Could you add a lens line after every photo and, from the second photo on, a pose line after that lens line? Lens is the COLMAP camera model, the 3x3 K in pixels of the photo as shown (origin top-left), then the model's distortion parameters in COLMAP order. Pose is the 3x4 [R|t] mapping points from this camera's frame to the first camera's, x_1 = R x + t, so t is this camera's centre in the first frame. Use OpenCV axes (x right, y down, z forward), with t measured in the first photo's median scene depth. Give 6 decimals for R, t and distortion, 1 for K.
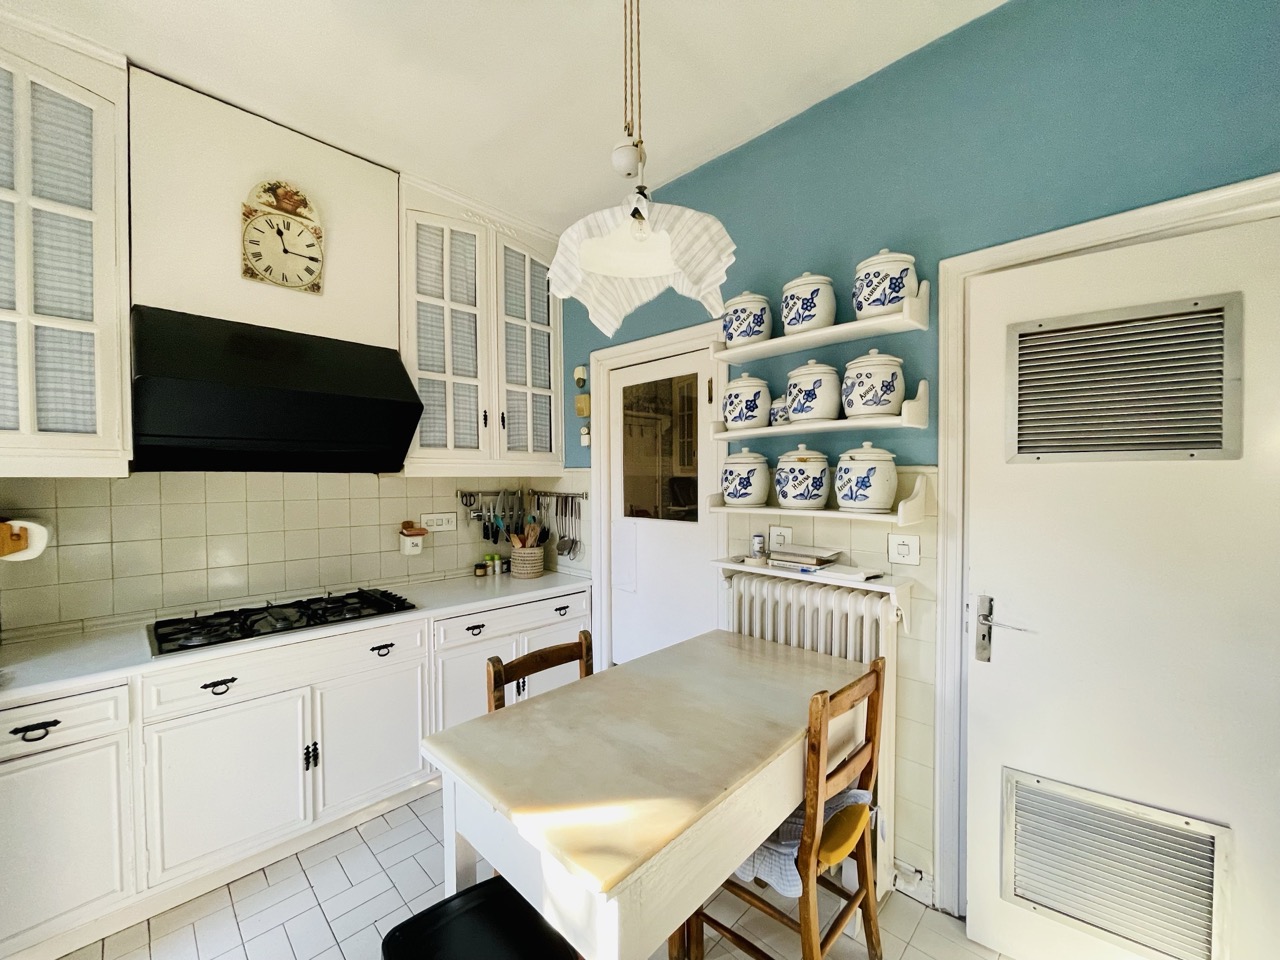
lens RADIAL K [[516.0, 0, 631.9], [0, 516.0, 483.7], [0, 0, 1]] dist [0.001651, -0.001184]
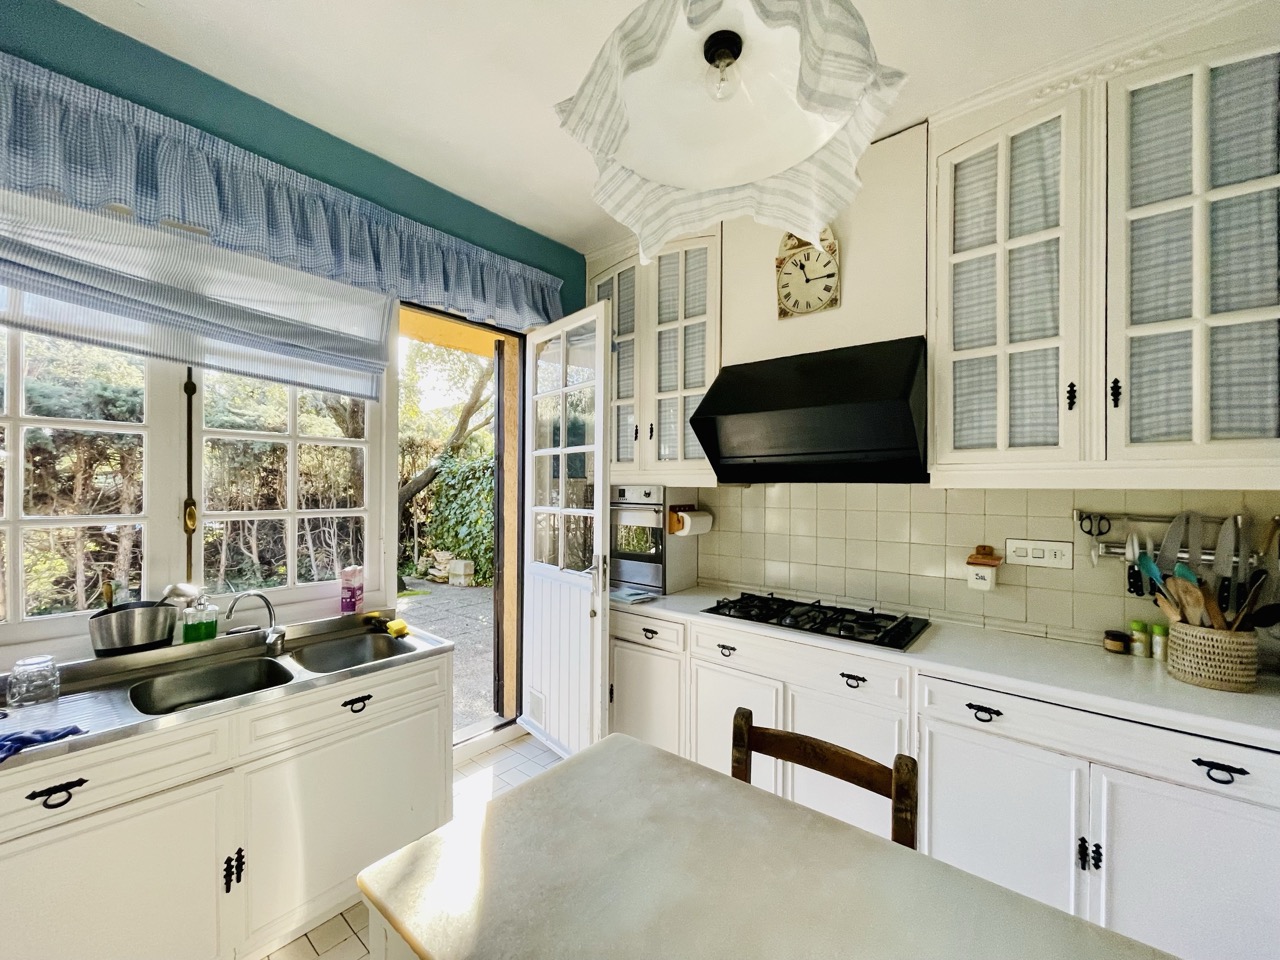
lens RADIAL K [[516.0, 0, 633.5], [0, 516.0, 484.2], [0, 0, 1]] dist [0.001651, -0.001184]
pose [[0.087072, -0.001118, -0.996201, 0.322963], [-0.019441, 0.999807, -0.002822, -0.007664], [0.996012, 0.019613, 0.087033, 0.456768]]
